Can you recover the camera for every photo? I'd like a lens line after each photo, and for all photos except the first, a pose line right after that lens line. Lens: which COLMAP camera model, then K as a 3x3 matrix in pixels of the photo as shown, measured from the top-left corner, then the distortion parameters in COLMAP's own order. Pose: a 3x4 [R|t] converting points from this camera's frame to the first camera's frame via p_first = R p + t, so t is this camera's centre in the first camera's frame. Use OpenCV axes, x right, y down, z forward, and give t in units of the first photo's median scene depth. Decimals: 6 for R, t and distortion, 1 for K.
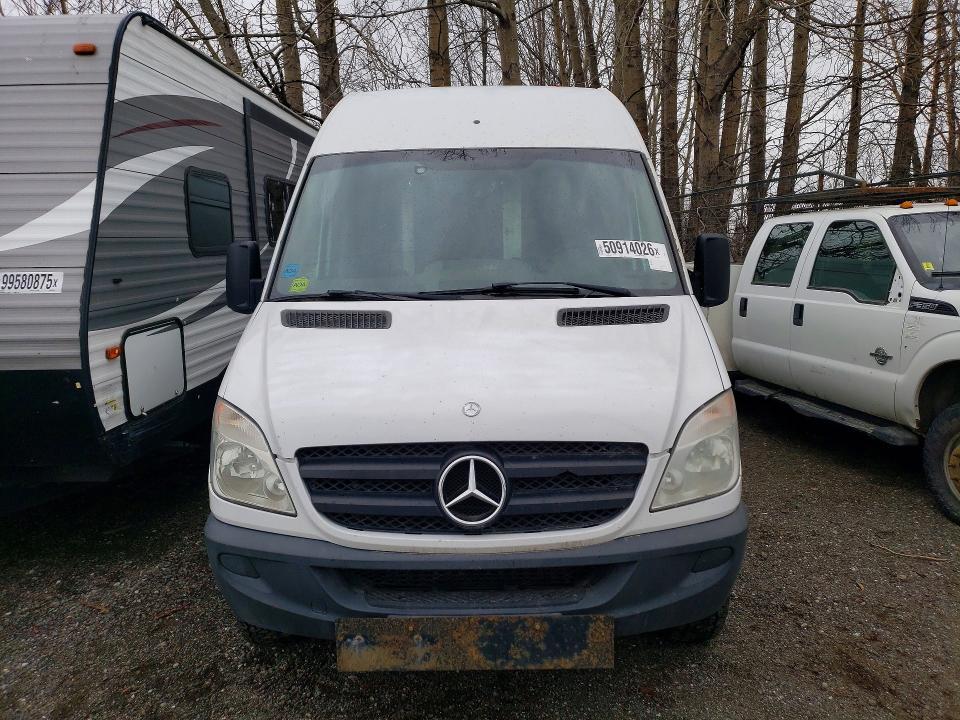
lens RADIAL K [[771.9, 0, 475.7], [0, 771.9, 361.0], [0, 0, 1]] dist [0.012781, -0.001942]
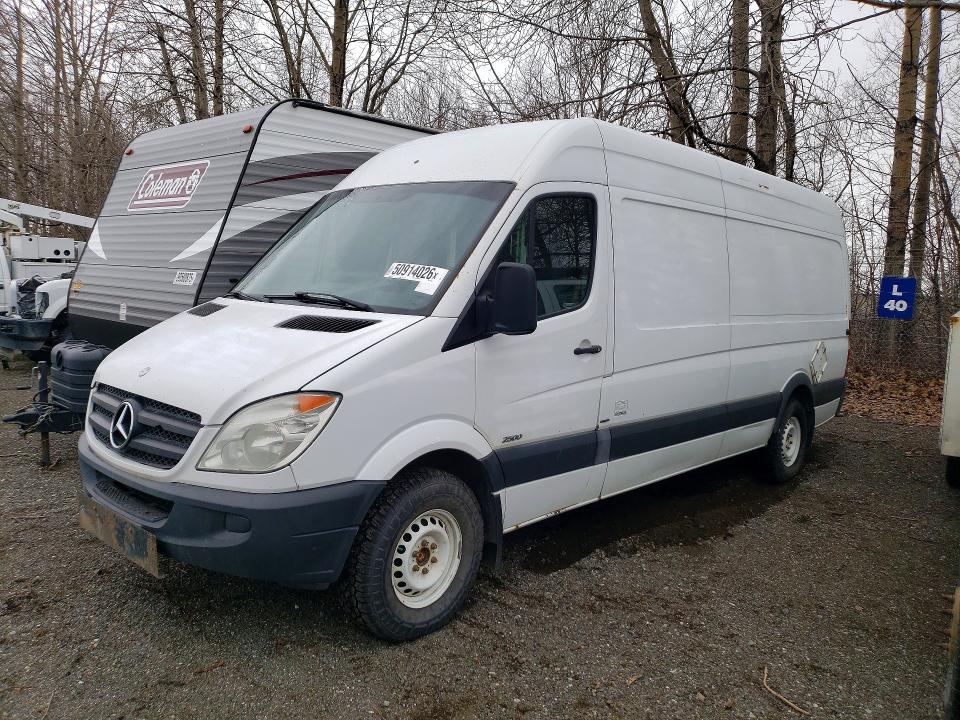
lens RADIAL K [[771.9, 0, 475.7], [0, 771.9, 361.0], [0, 0, 1]] dist [0.012781, -0.001942]
pose [[0.720488, 0.119117, -0.683160, 0.979022], [-0.144717, 0.989274, 0.019866, -0.051359], [0.678199, 0.084552, 0.729998, 0.255185]]
